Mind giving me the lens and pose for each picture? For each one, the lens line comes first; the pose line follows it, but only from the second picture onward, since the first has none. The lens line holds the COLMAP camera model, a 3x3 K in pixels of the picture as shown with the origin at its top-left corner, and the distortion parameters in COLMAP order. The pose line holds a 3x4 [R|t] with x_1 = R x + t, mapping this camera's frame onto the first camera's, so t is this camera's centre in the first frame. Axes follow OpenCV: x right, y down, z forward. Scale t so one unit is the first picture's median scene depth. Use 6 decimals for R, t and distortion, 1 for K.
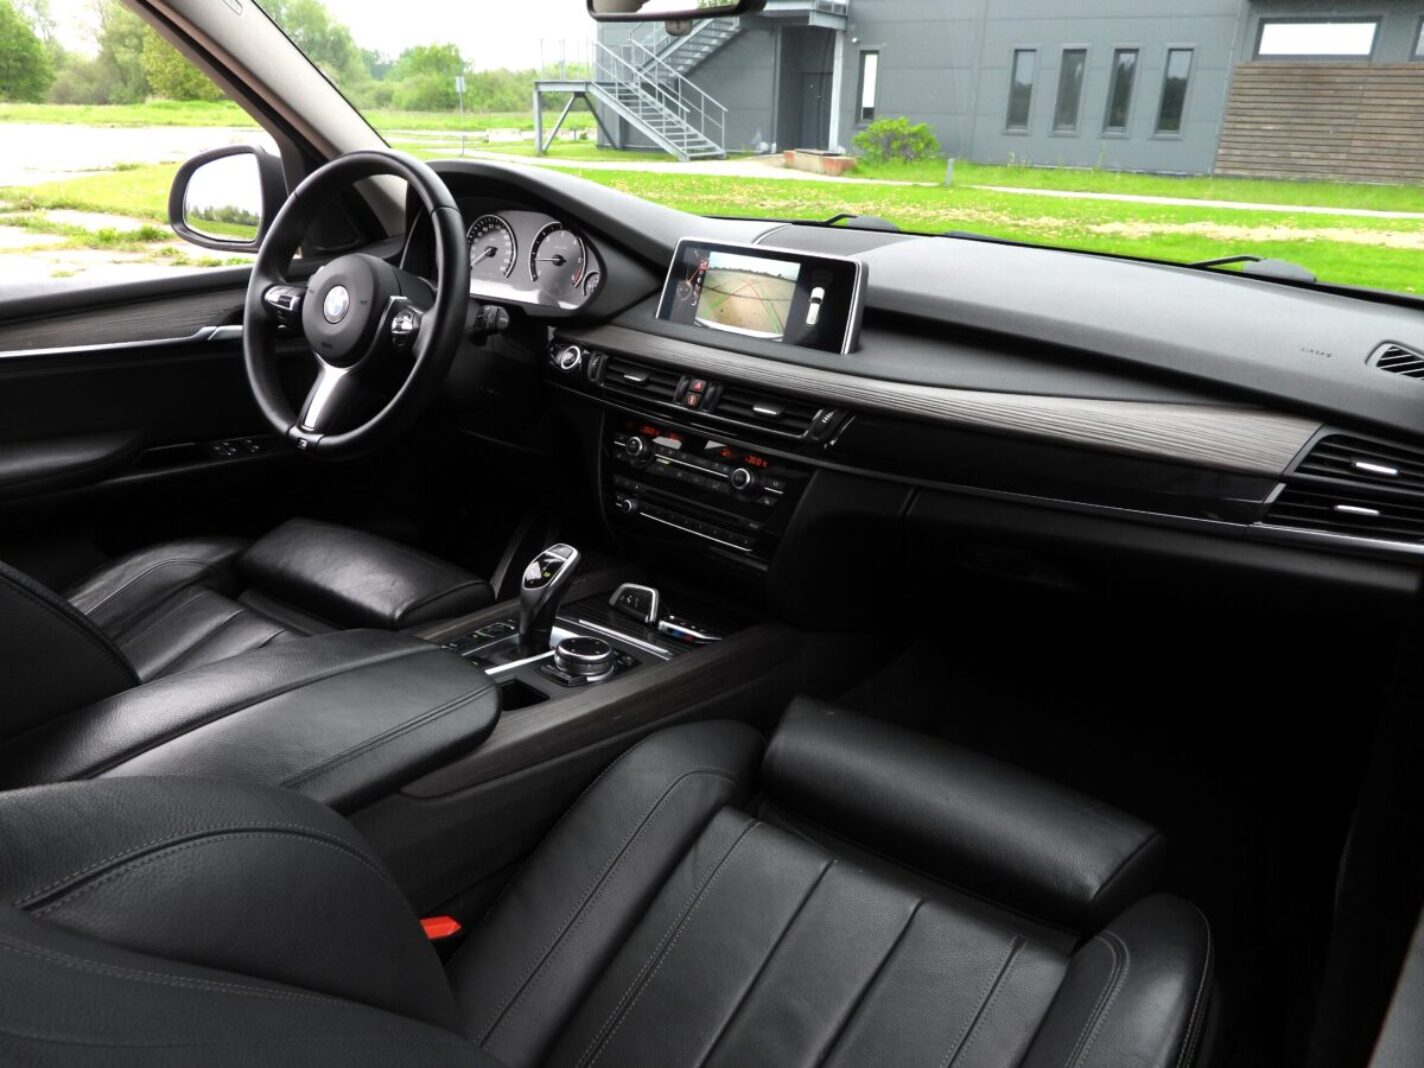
lens RADIAL K [[1012.7, 0, 712.0], [0, 1012.7, 534.0], [0, 0, 1]] dist [-0.012617, -0.003575]
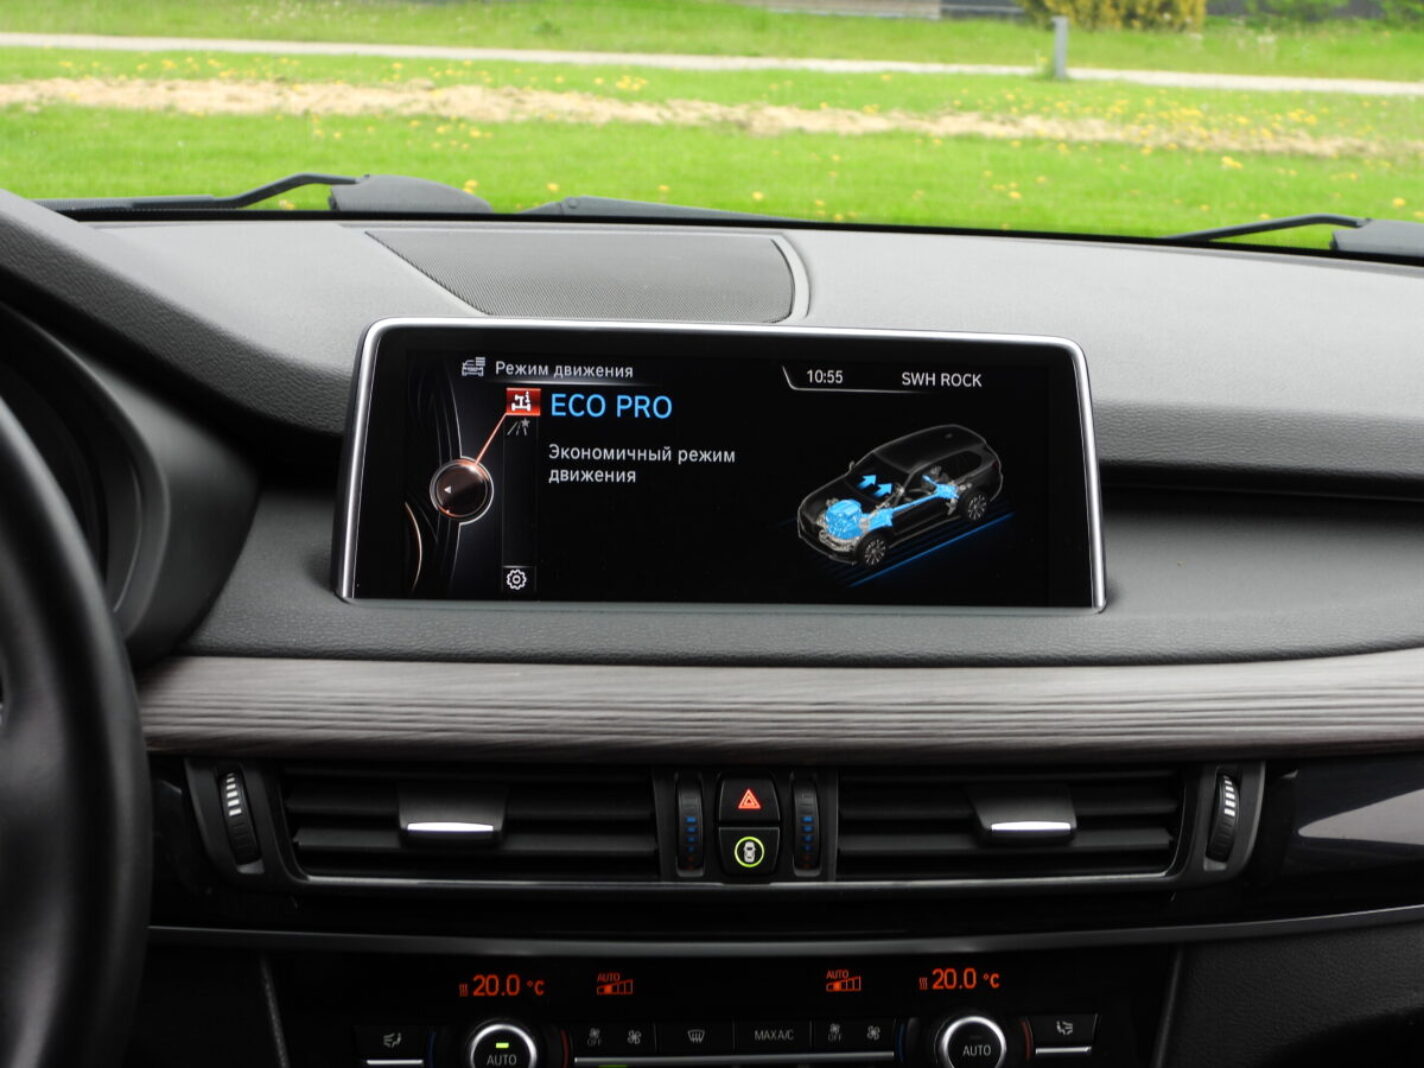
lens RADIAL K [[2276.5, 0, 712.0], [0, 2276.5, 534.0], [0, 0, 1]] dist [-0.066560, 0.044781]
pose [[0.665296, -0.184767, 0.723355, -0.468508], [0.255345, 0.966774, 0.012094, -0.220101], [-0.701556, 0.176660, 0.690370, 0.490779]]
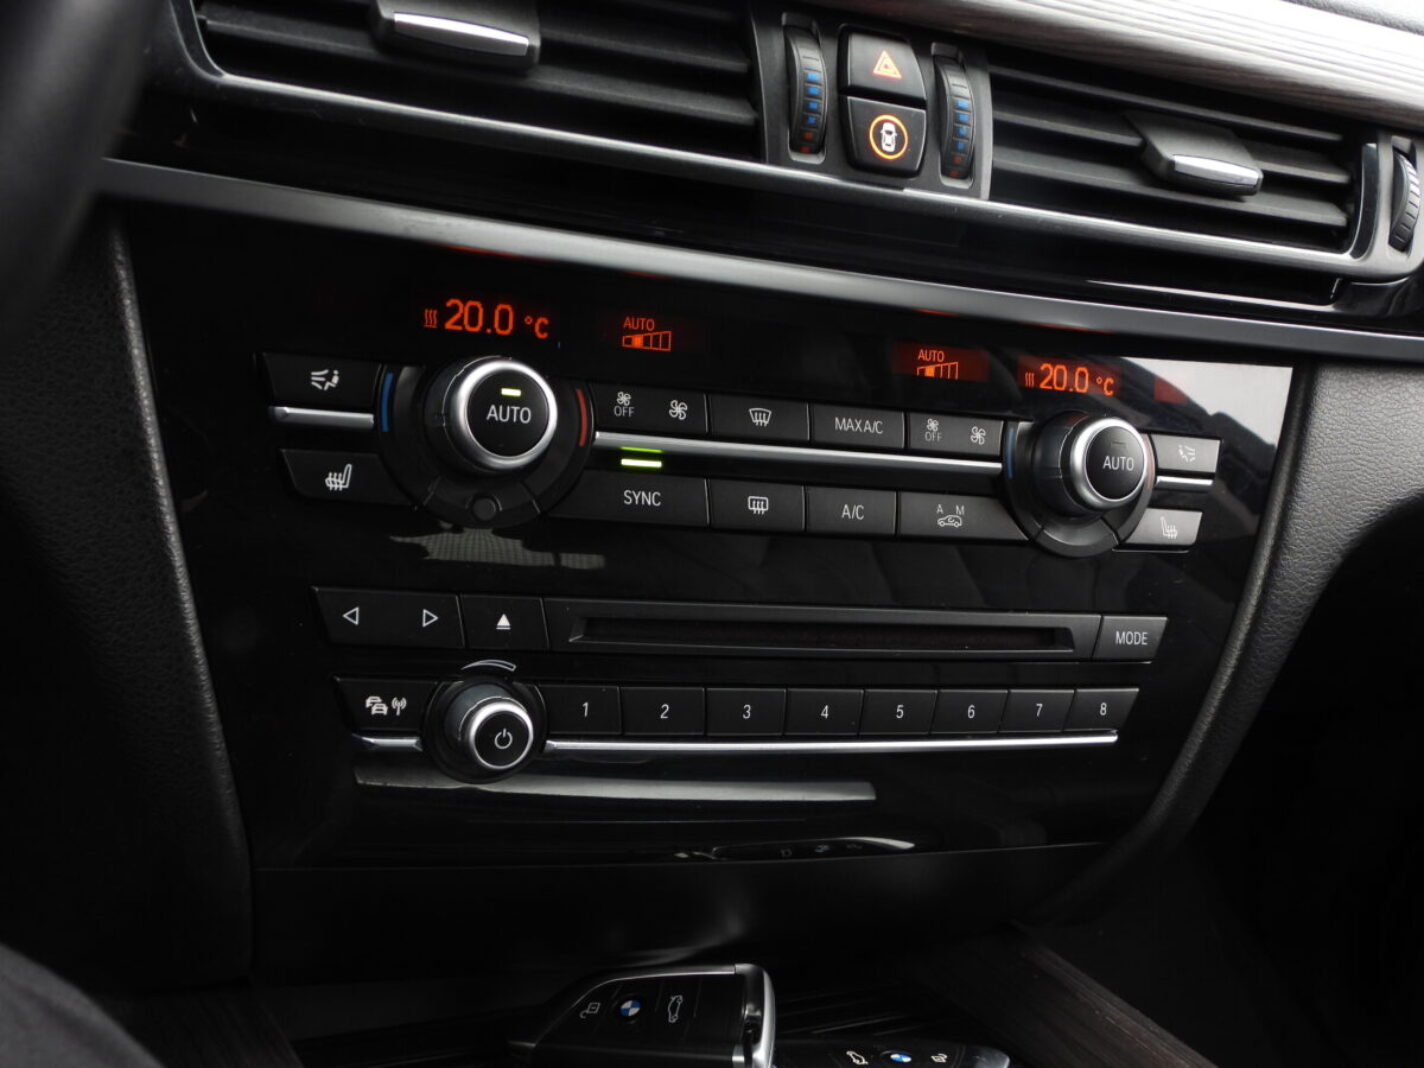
lens RADIAL K [[1715.4, 0, 712.0], [0, 1715.4, 534.0], [0, 0, 1]] dist [-0.021515, -0.011293]
pose [[0.437254, -0.237141, 0.867510, -0.332843], [0.154578, 0.970071, 0.187264, -0.116793], [-0.885954, 0.052216, 0.460824, 0.821685]]
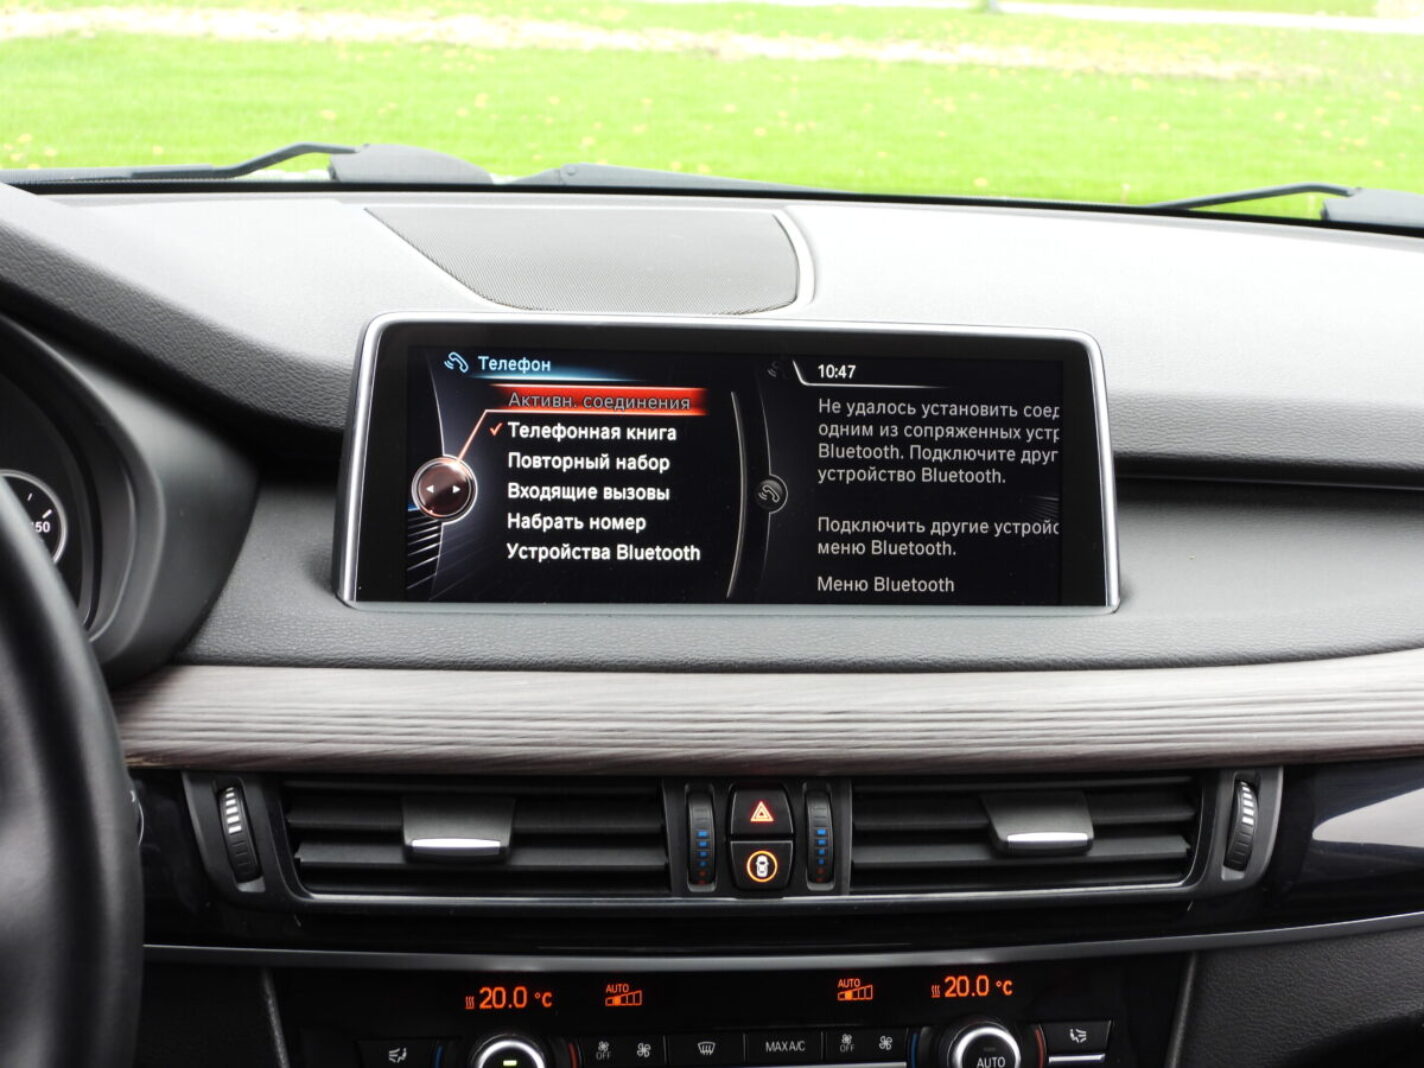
lens RADIAL K [[2113.6, 0, 712.0], [0, 2113.6, 534.0], [0, 0, 1]] dist [-0.046014, -0.027780]
pose [[0.657511, -0.215204, 0.722057, -0.424887], [0.253794, 0.965596, 0.056683, -0.247885], [-0.709414, 0.145984, 0.689507, 0.535960]]
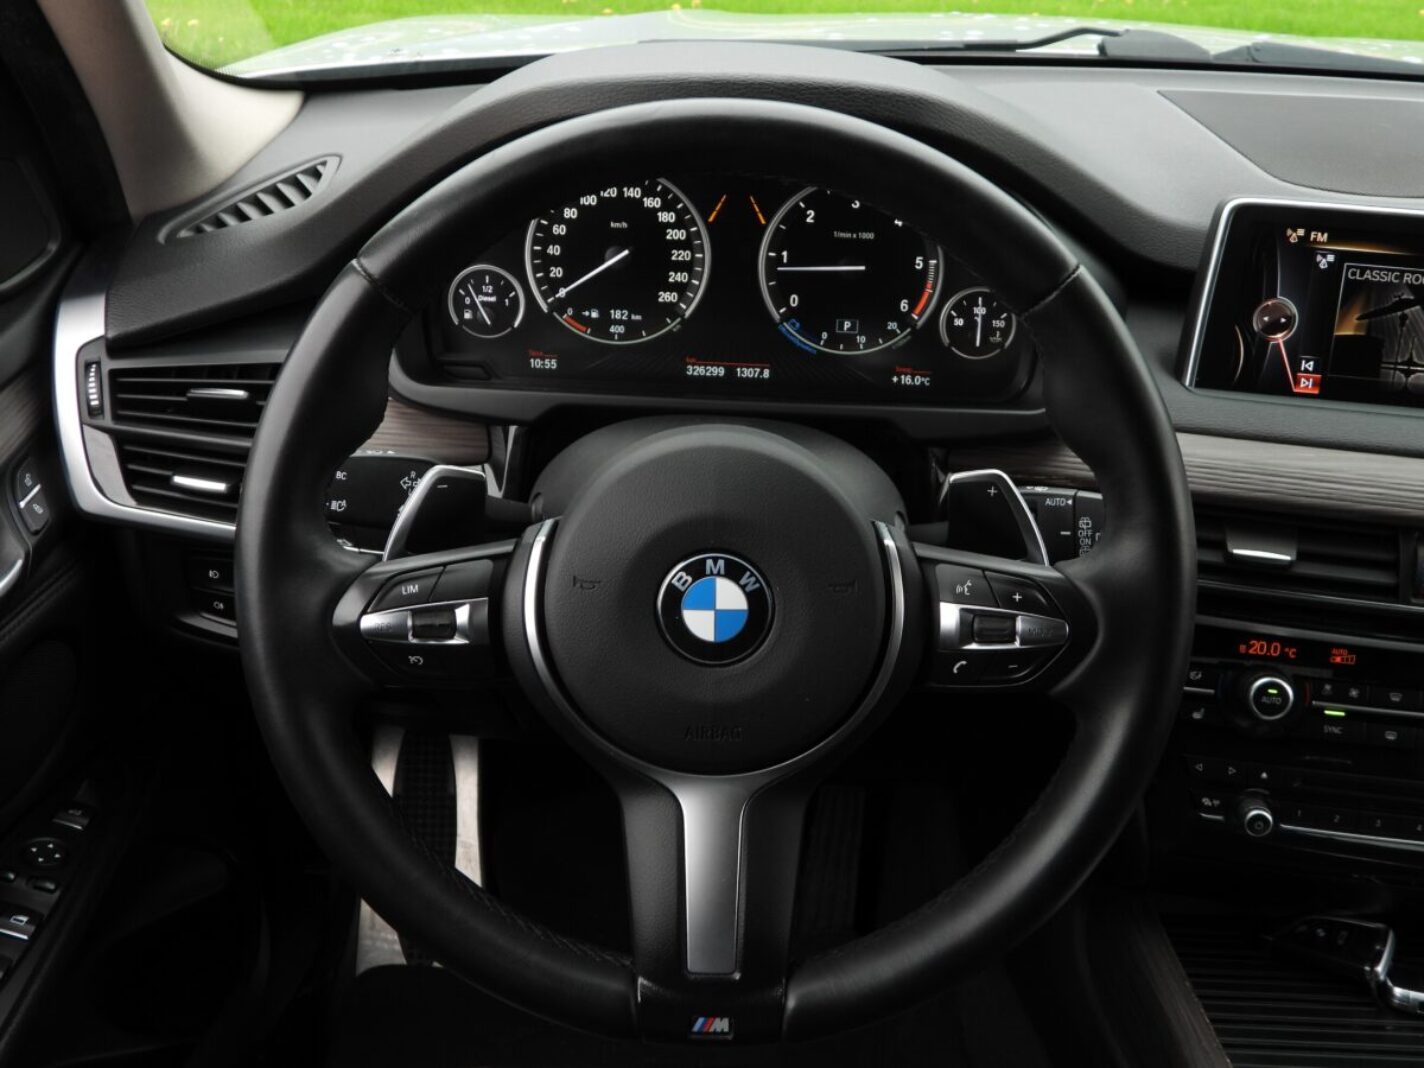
lens RADIAL K [[1497.9, 0, 712.0], [0, 1497.9, 534.0], [0, 0, 1]] dist [-0.022544, -0.009503]
pose [[0.835741, -0.268584, 0.478956, -0.574649], [0.194646, 0.960482, 0.198967, -0.332774], [-0.513468, -0.073058, 0.854993, 0.567058]]
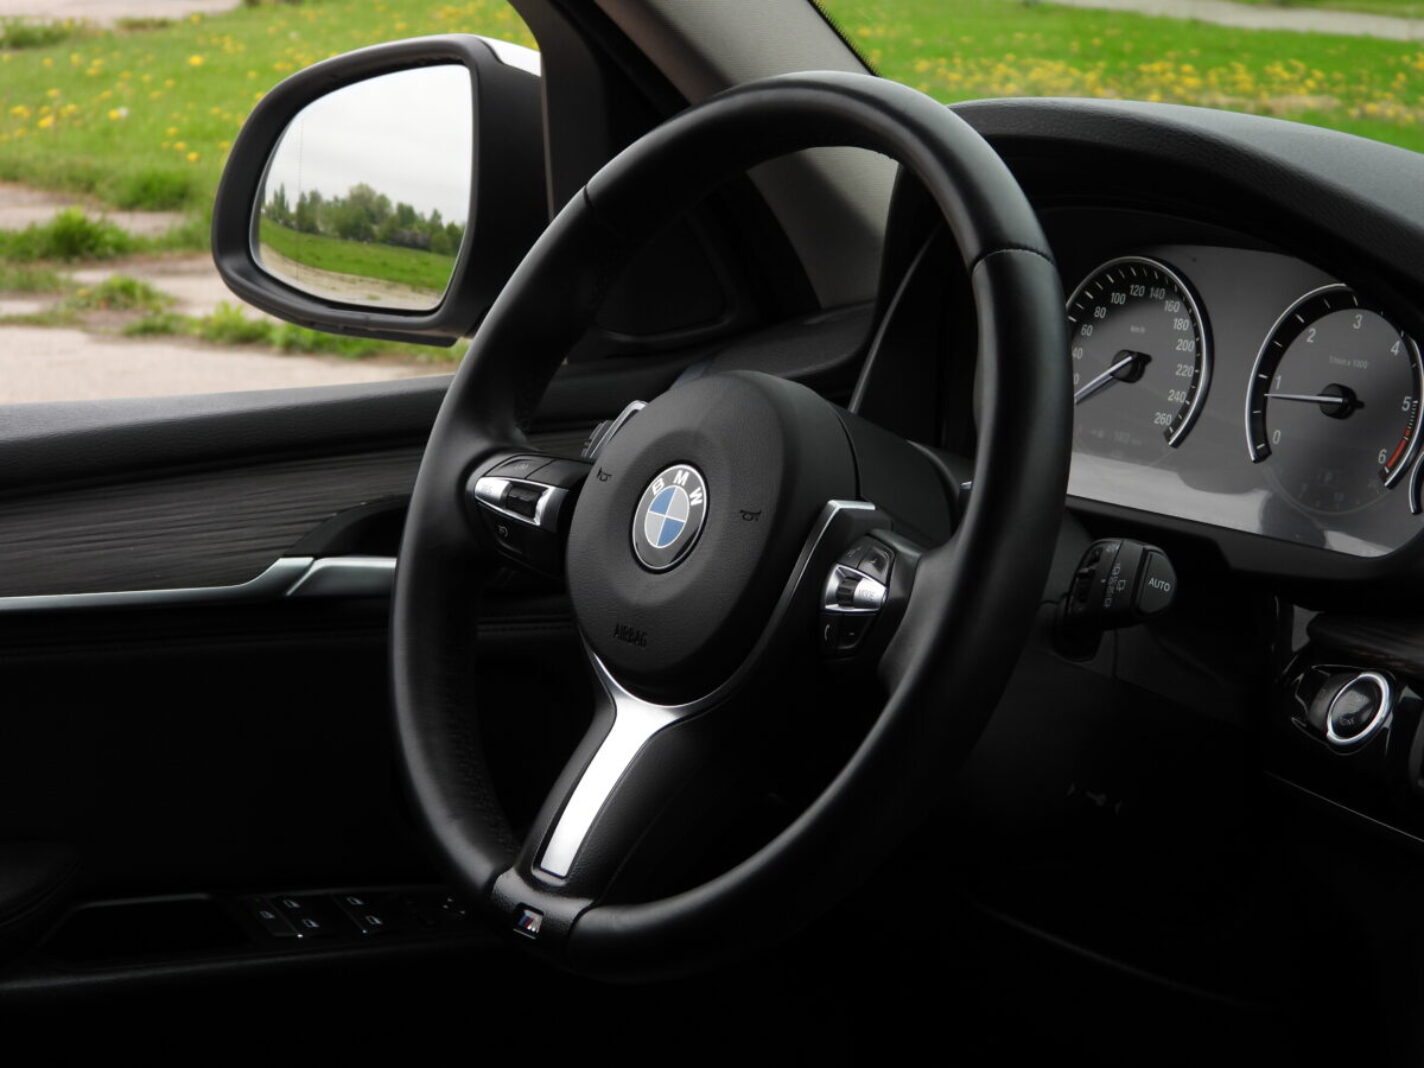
lens RADIAL K [[3617.7, 0, 712.0], [0, 3617.7, 534.0], [0, 0, 1]] dist [-0.069293, -0.254764]
pose [[0.950838, 0.039492, -0.307161, 0.010869], [-0.103043, 0.975667, -0.193536, 0.009303], [0.292044, 0.215672, 0.931770, -0.111697]]
